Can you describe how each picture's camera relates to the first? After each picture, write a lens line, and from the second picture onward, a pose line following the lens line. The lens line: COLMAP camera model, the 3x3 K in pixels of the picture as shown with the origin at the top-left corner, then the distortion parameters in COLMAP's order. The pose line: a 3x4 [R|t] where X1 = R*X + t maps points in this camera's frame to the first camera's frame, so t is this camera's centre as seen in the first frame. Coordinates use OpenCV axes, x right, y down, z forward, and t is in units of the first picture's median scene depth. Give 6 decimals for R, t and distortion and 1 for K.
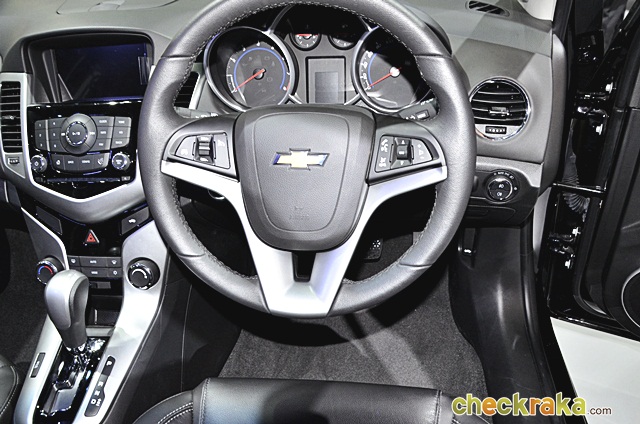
lens RADIAL K [[498.5, 0, 320.2], [0, 498.5, 229.7], [0, 0, 1]] dist [-0.135337, 0.125013]
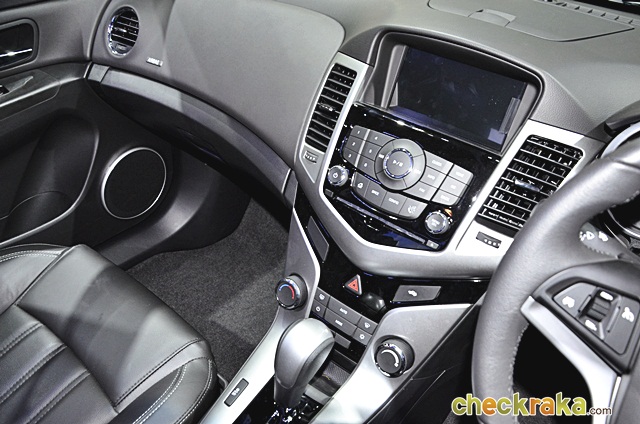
lens RADIAL K [[499.6, 0, 340.8], [0, 499.6, 220.8], [0, 0, 1]] dist [-0.119679, 0.005563]
pose [[0.847709, 0.417136, -0.327698, -0.279469], [-0.417091, 0.905838, 0.074112, -0.135032], [0.327756, 0.073855, 0.941871, 0.229637]]
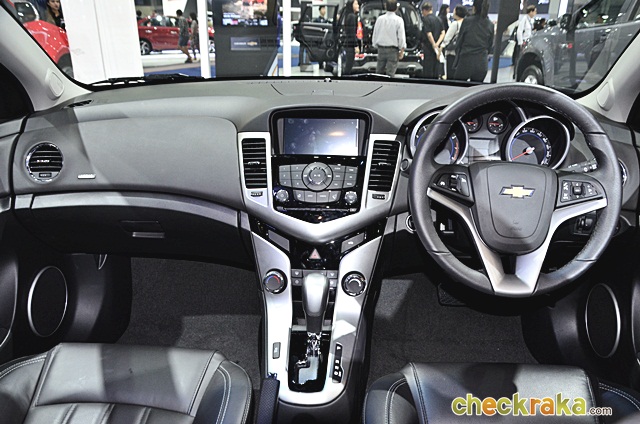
lens RADIAL K [[498.5, 0, 320.2], [0, 498.5, 229.7], [0, 0, 1]] dist [-0.135337, 0.125013]
pose [[0.995354, 0.043337, 0.085980, -0.601370], [-0.024308, 0.977158, -0.211118, 0.243320], [-0.093165, 0.208047, 0.973672, -0.331244]]
